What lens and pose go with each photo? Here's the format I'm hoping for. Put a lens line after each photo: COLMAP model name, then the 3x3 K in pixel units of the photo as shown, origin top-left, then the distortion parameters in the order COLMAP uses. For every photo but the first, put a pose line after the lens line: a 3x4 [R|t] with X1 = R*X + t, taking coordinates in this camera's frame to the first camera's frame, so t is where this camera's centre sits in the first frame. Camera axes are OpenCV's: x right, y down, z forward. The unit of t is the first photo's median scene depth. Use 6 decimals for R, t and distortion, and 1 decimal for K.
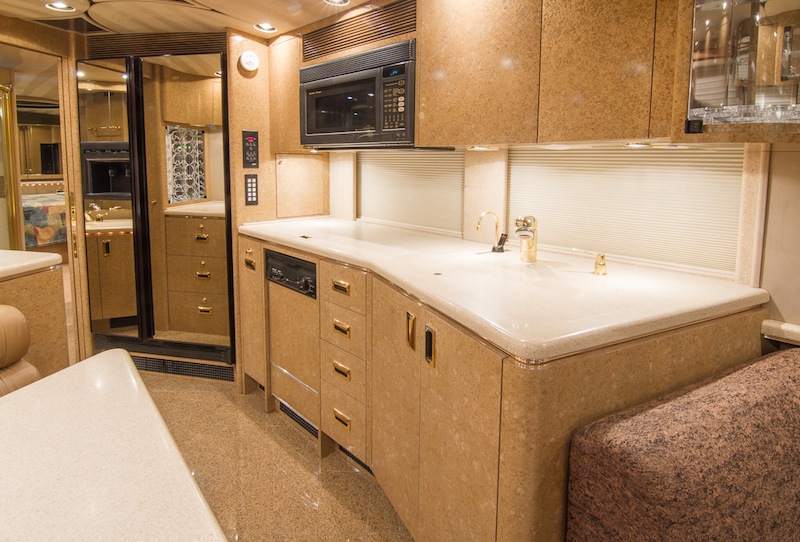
lens RADIAL K [[442.4, 0, 373.0], [0, 442.4, 203.0], [0, 0, 1]] dist [-0.021619, -0.001061]
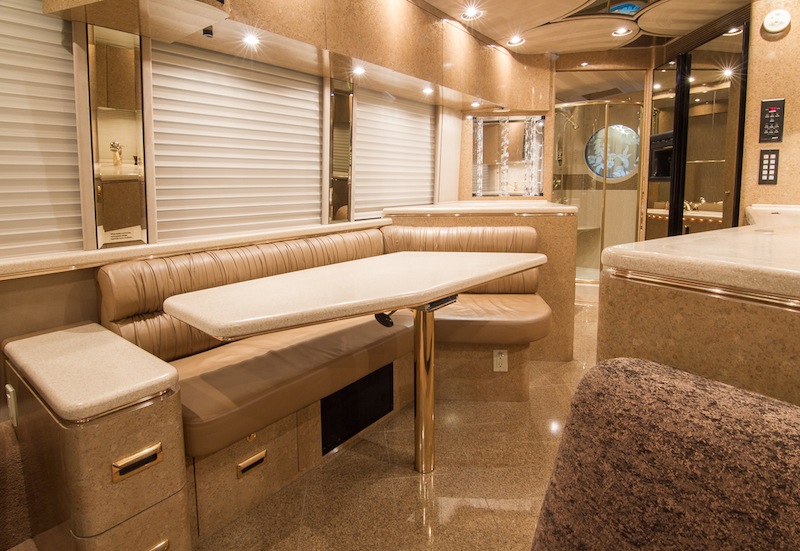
lens RADIAL K [[424.5, 0, 401.5], [0, 424.5, 225.7], [0, 0, 1]] dist [-0.023964, -0.001557]
pose [[0.149384, 0.096038, -0.984104, 0.455355], [-0.093404, 0.992192, 0.082648, 0.087723], [0.984358, 0.079573, 0.157187, 0.150785]]
